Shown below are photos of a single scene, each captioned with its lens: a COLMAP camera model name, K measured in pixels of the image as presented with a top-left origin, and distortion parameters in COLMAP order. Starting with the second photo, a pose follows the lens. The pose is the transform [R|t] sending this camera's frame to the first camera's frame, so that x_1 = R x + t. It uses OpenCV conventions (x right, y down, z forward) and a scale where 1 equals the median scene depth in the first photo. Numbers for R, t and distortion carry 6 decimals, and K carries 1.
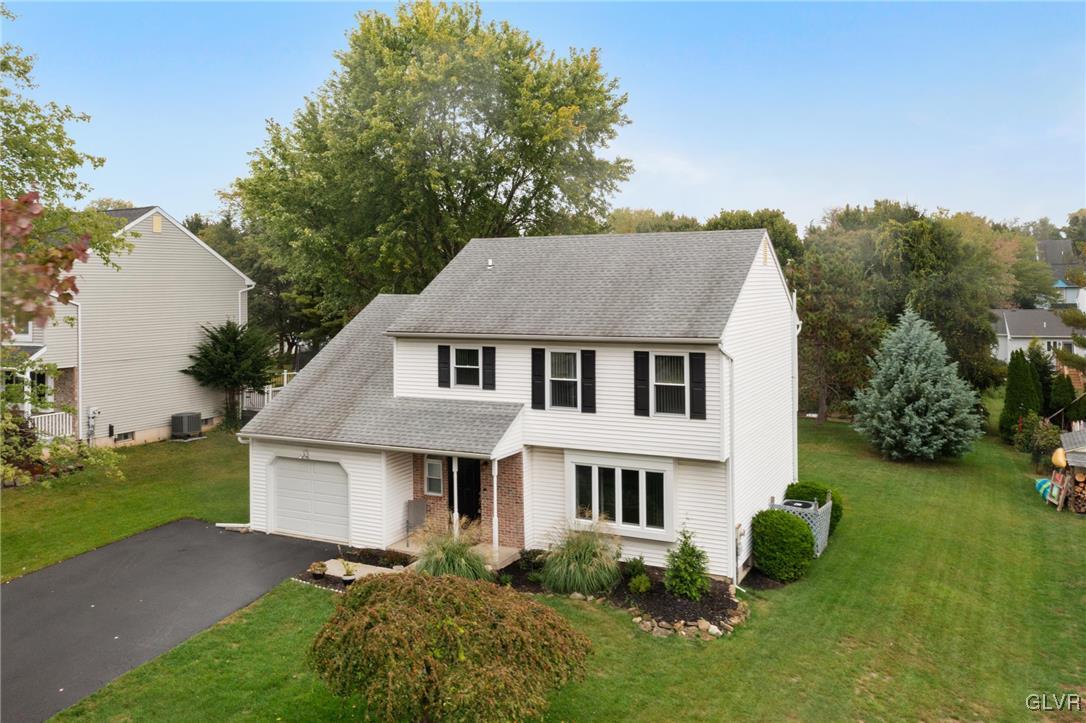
lens RADIAL K [[818.7, 0, 543.0], [0, 818.7, 361.5], [0, 0, 1]] dist [-0.003630, -0.004155]
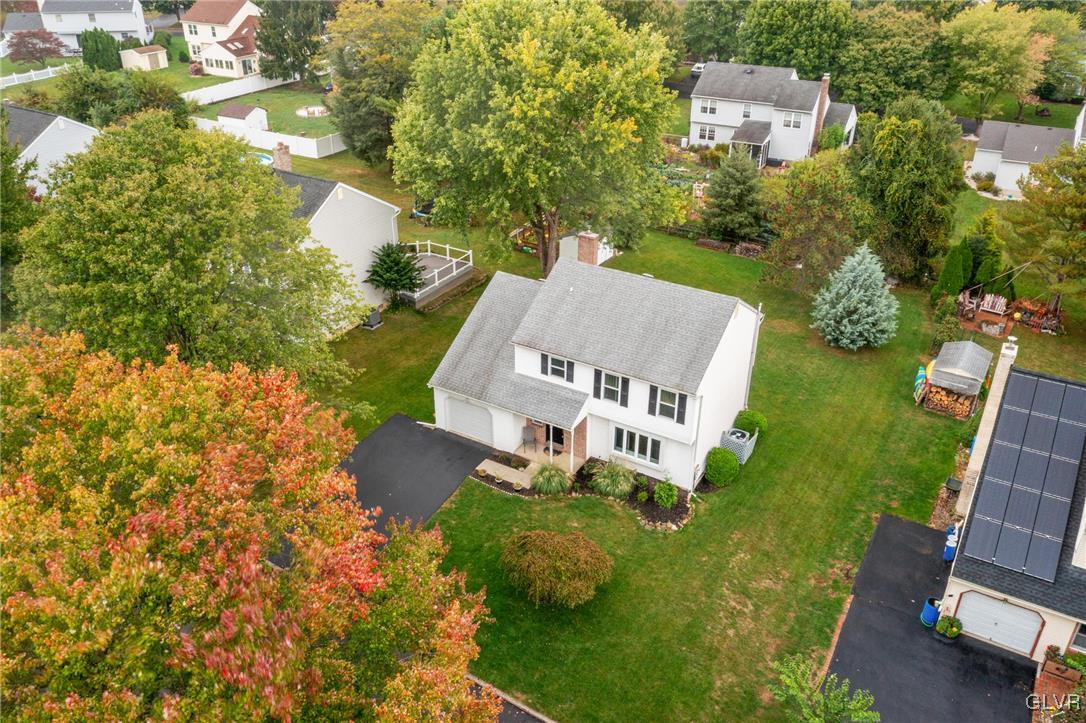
lens RADIAL K [[818.7, 0, 543.0], [0, 818.7, 361.5], [0, 0, 1]] dist [-0.003630, -0.004155]
pose [[0.997730, 0.044207, -0.050808, -0.036765], [-0.014492, 0.877662, 0.479061, -0.903485], [0.065770, -0.477237, 0.876310, -0.583936]]
